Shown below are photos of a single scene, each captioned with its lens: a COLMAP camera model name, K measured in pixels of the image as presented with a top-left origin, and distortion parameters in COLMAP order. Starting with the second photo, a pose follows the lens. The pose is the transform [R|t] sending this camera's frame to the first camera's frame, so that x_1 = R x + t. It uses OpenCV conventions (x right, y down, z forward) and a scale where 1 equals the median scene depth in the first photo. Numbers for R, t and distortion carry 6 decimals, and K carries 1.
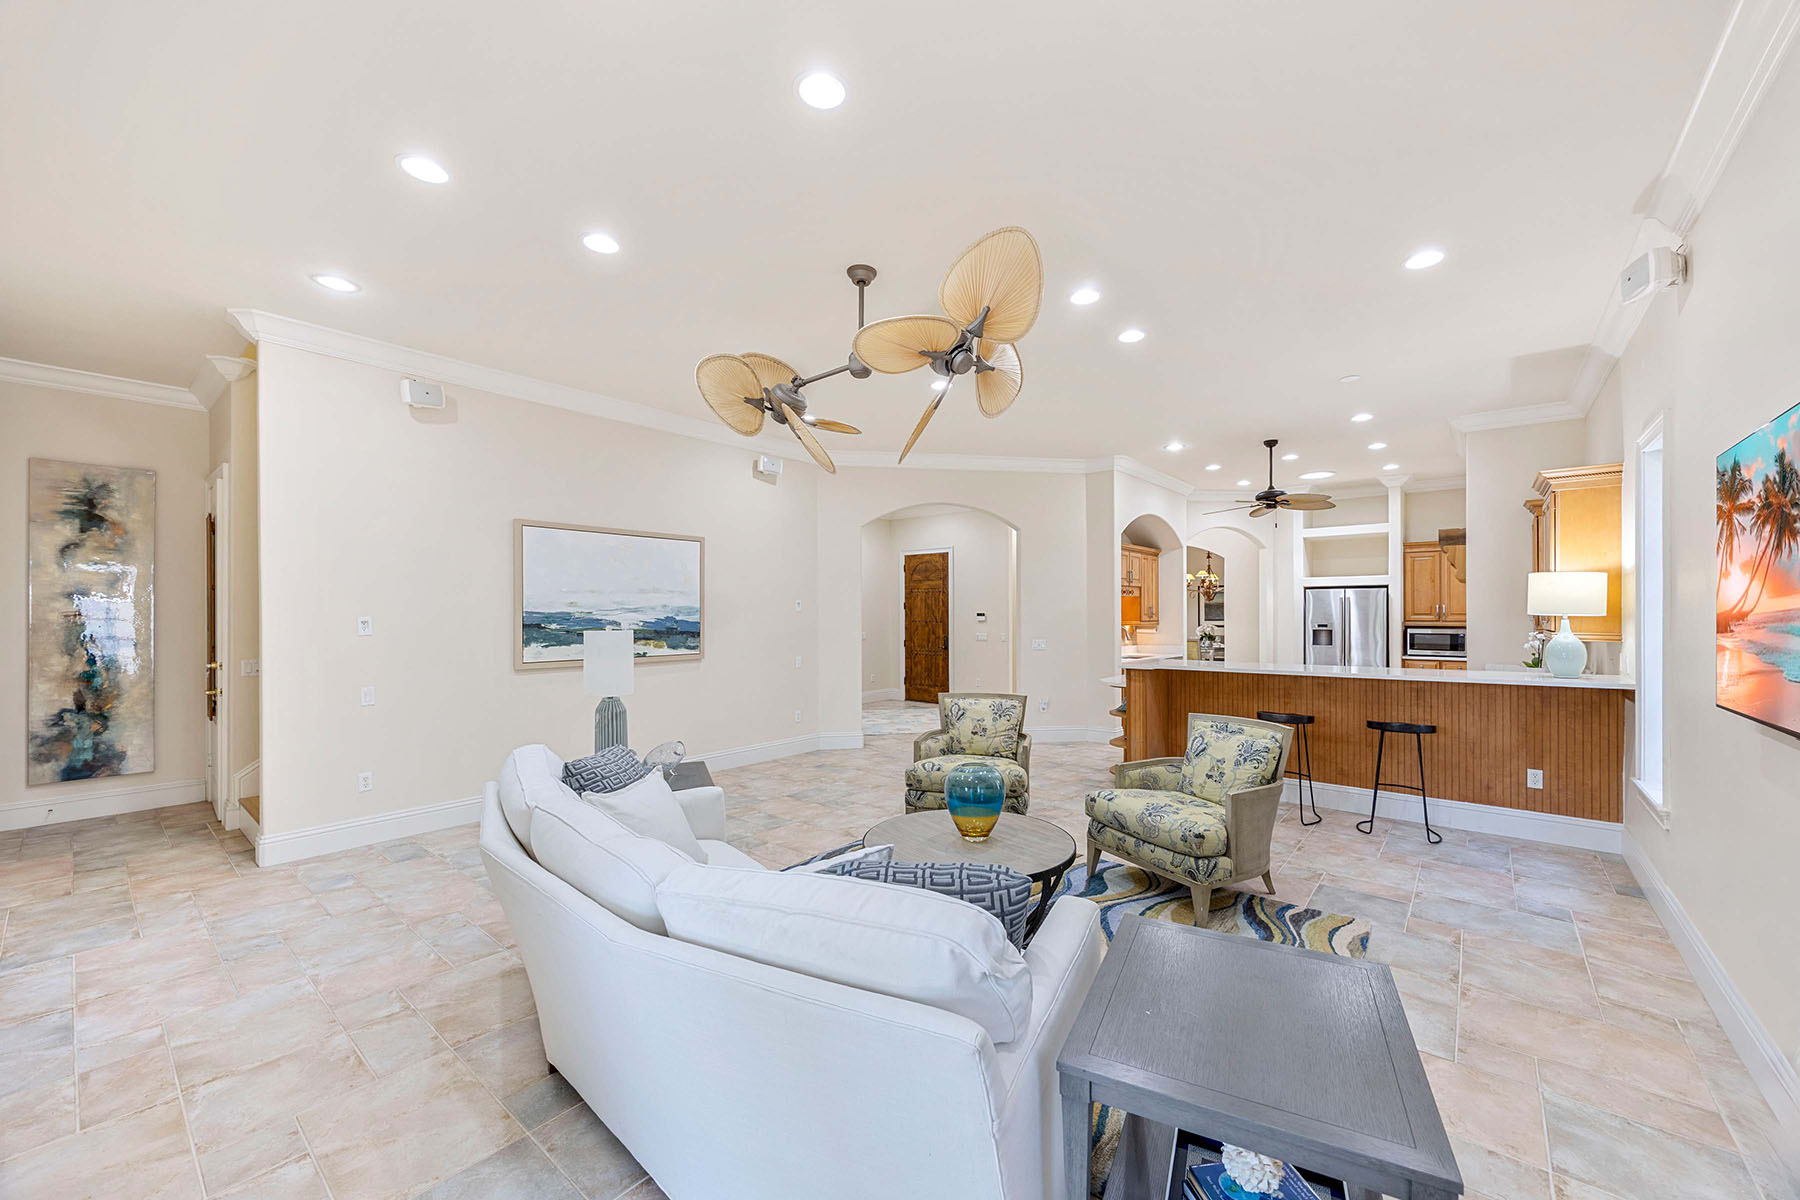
lens RADIAL K [[695.1, 0, 903.3], [0, 695.1, 620.3], [0, 0, 1]] dist [-0.002300, -0.000335]
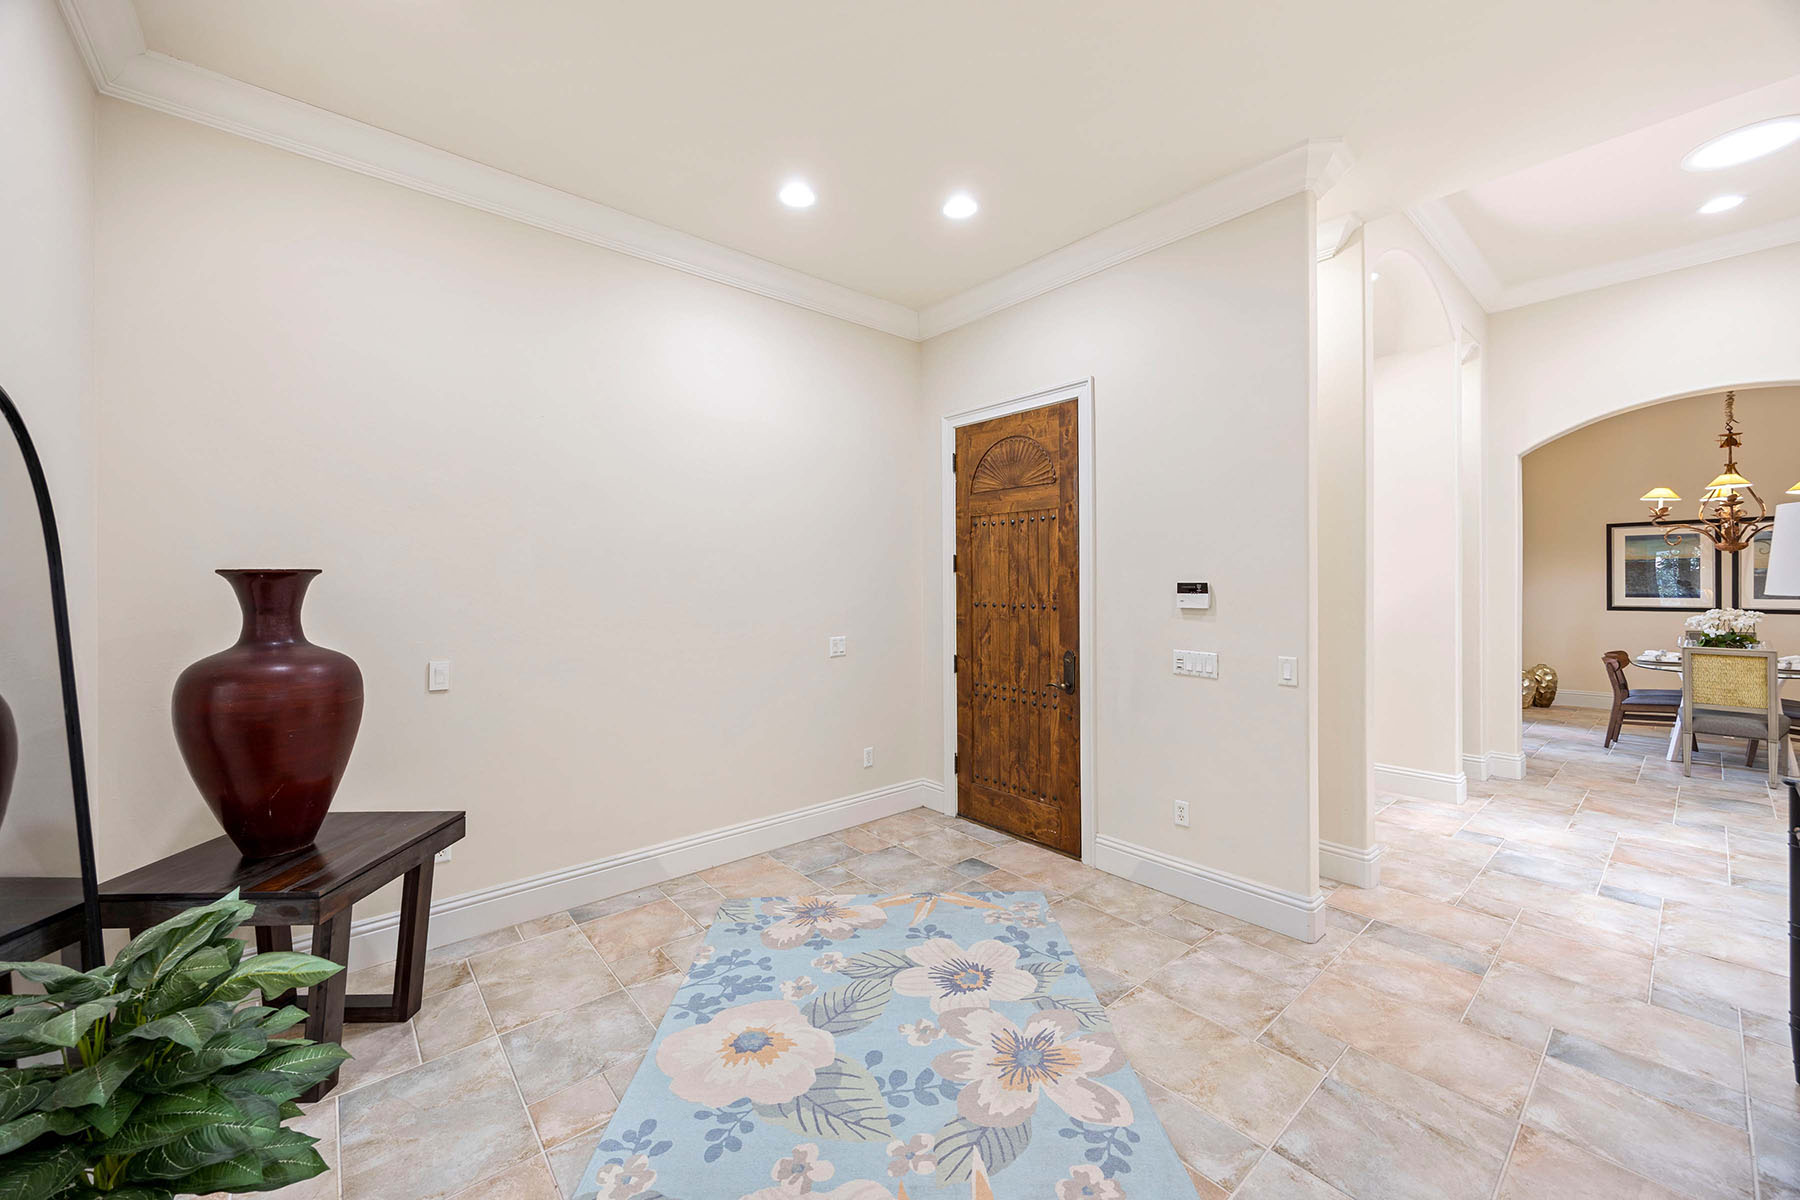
lens RADIAL K [[684.1, 0, 901.6], [0, 684.1, 582.3], [0, 0, 1]] dist [-0.000898, -0.000092]
pose [[0.986141, -0.001437, -0.165902, 0.064703], [0.000187, 0.999971, -0.007553, -0.014620], [0.165908, 0.007417, 0.986113, 1.193761]]
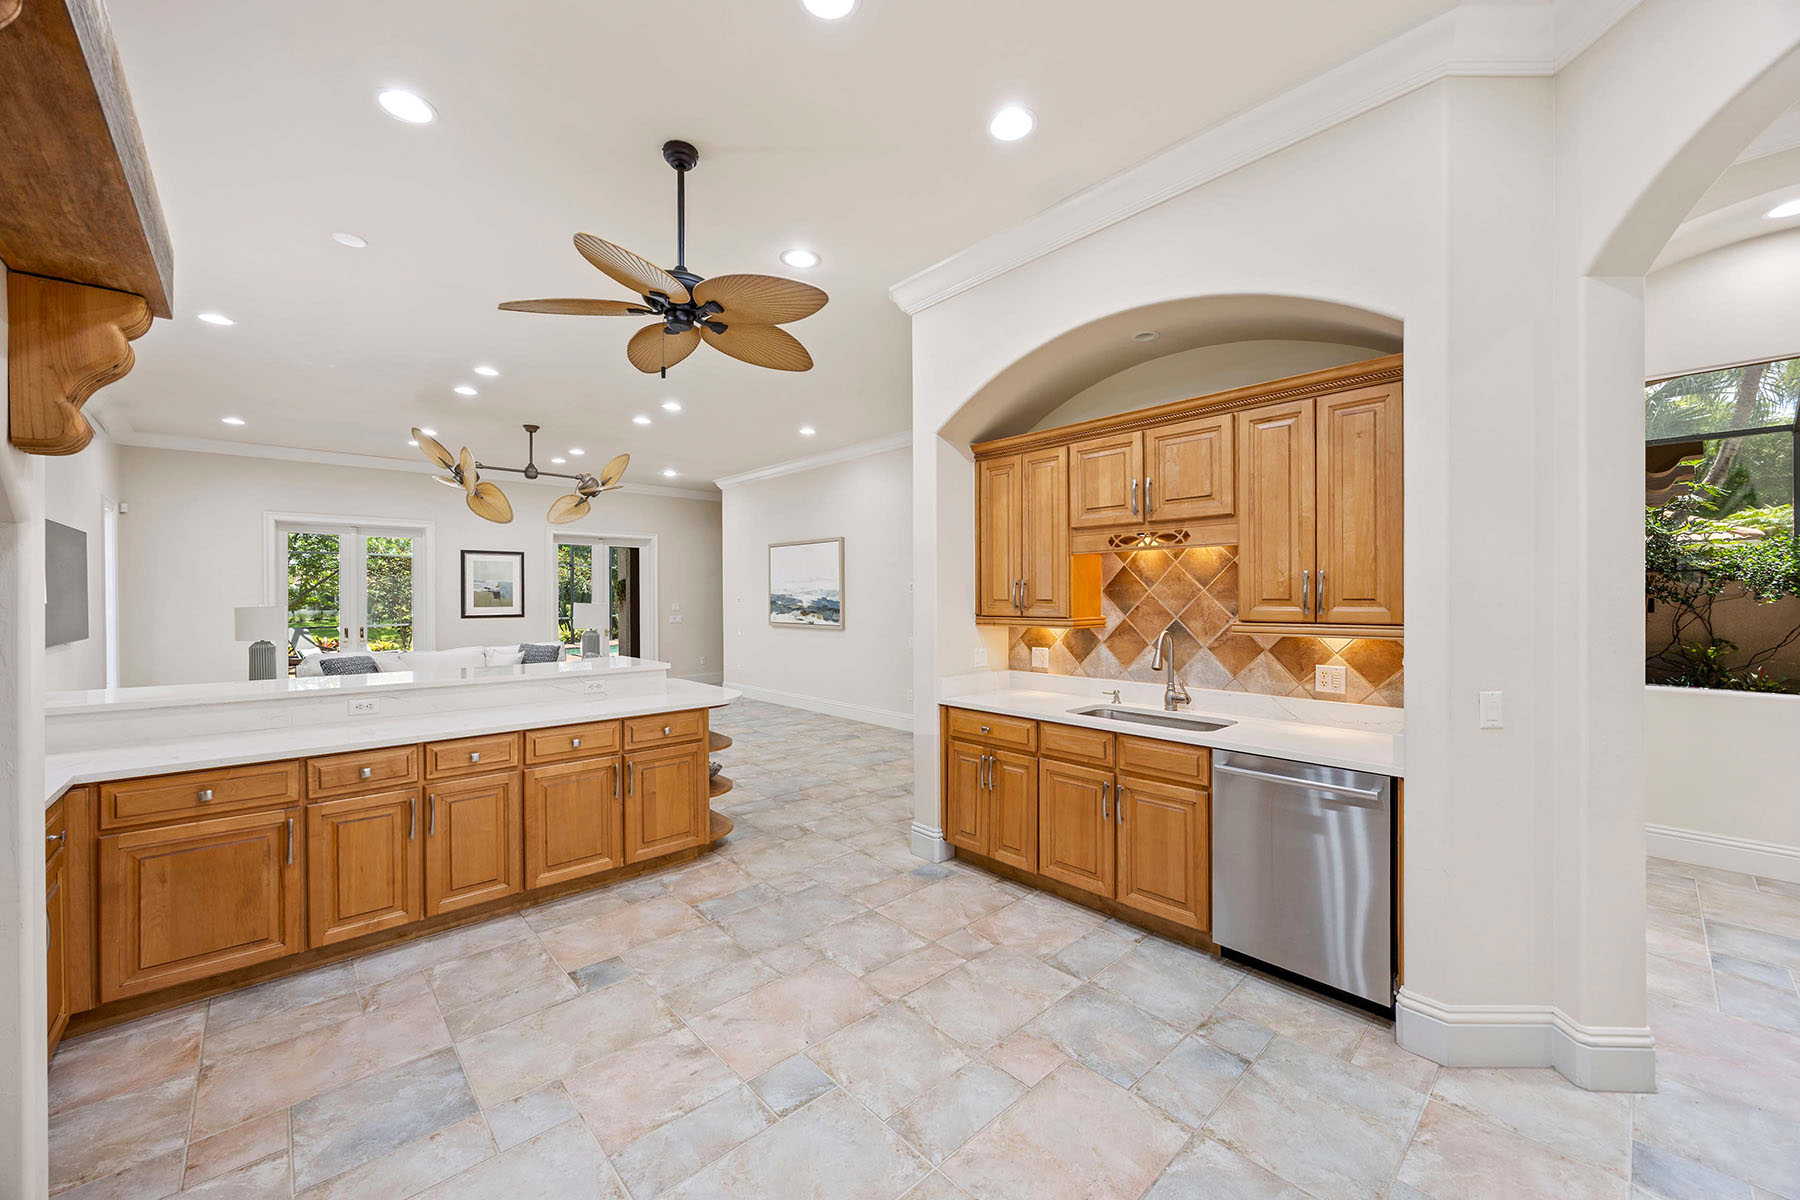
lens RADIAL K [[688.2, 0, 906.0], [0, 688.2, 604.7], [0, 0, 1]] dist [-0.002443, -0.000287]
pose [[-0.123349, 0.017978, -0.992200, 1.008326], [-0.004970, 0.999812, 0.018734, -0.017031], [0.992351, 0.007242, -0.123237, 1.317990]]
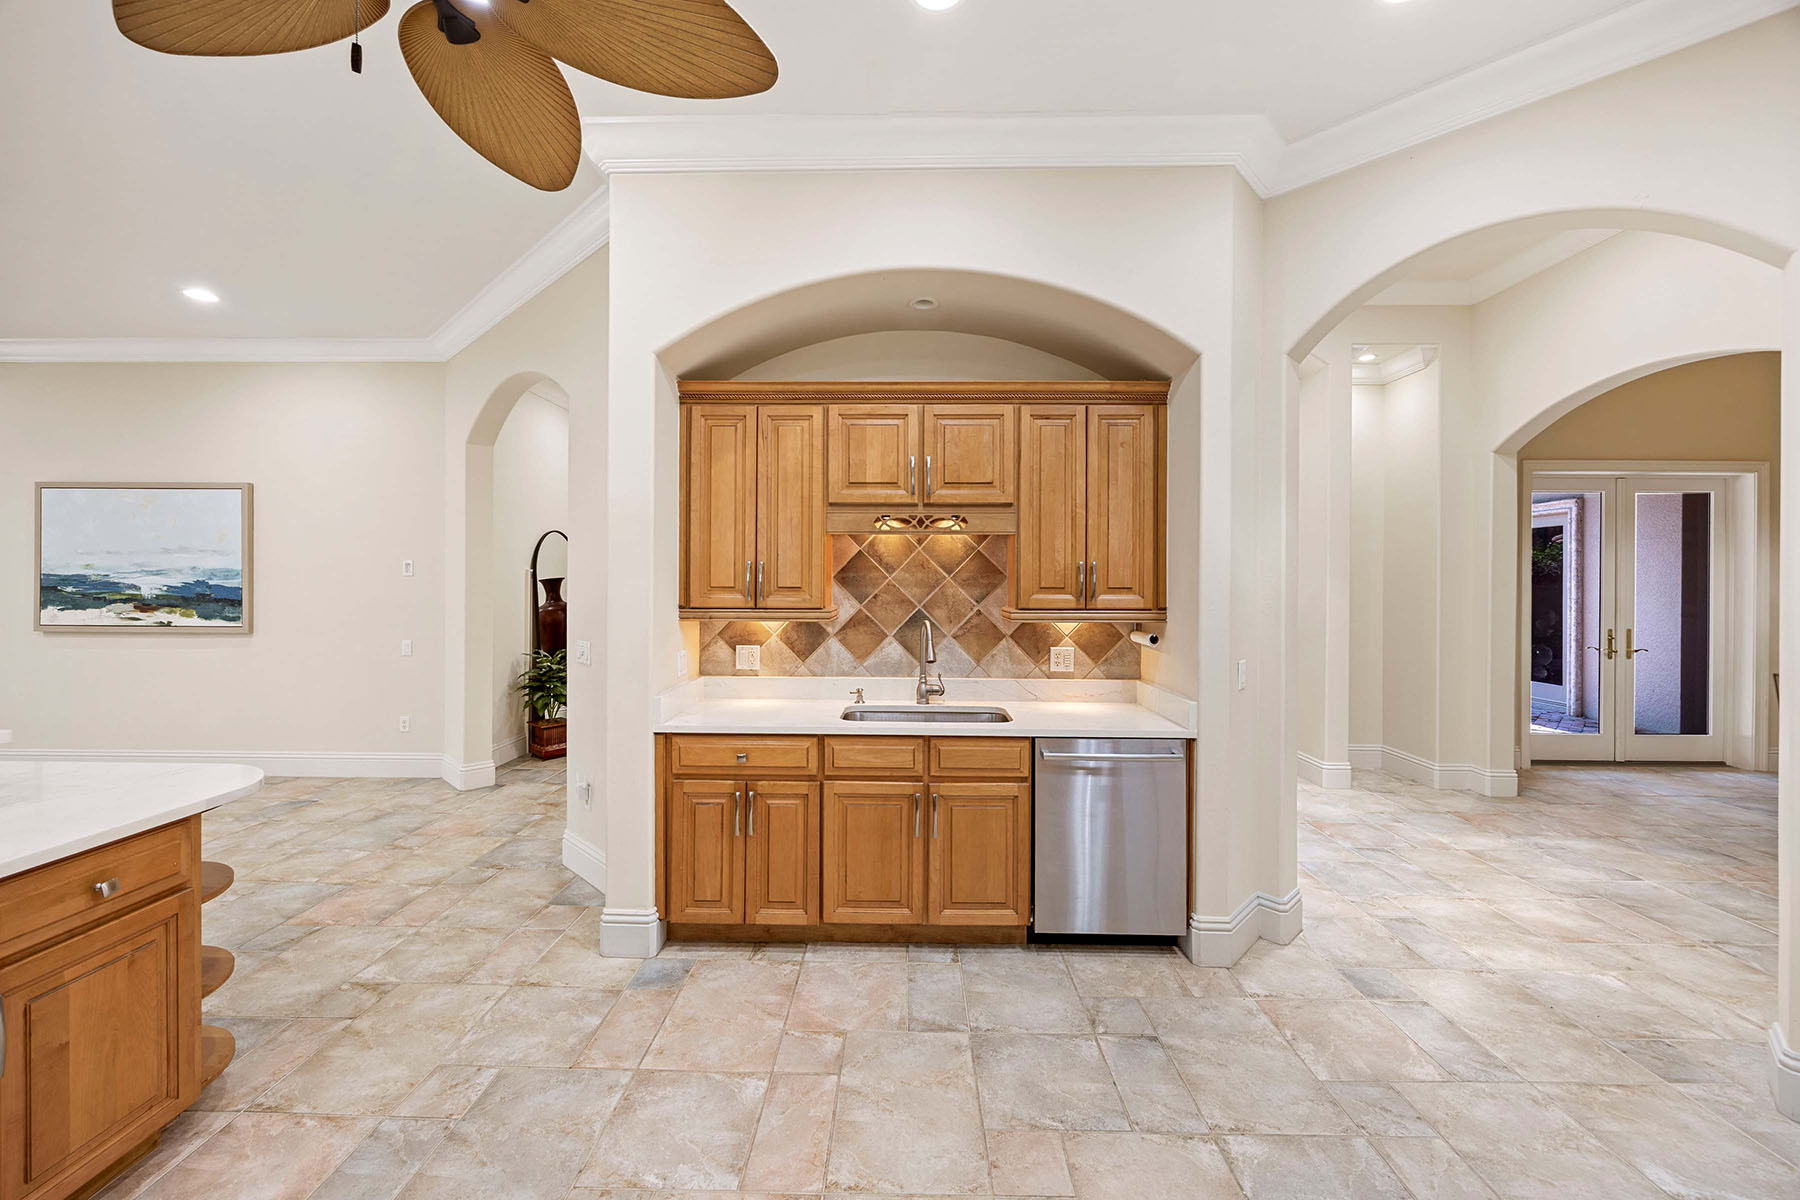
lens RADIAL K [[696.0, 0, 903.1], [0, 696.0, 588.1], [0, 0, 1]] dist [-0.003304, -0.000193]
pose [[0.630997, 0.014895, -0.775643, 0.838840], [-0.015563, 0.999858, 0.006540, -0.014639], [0.775629, 0.007944, 0.631138, 1.114668]]
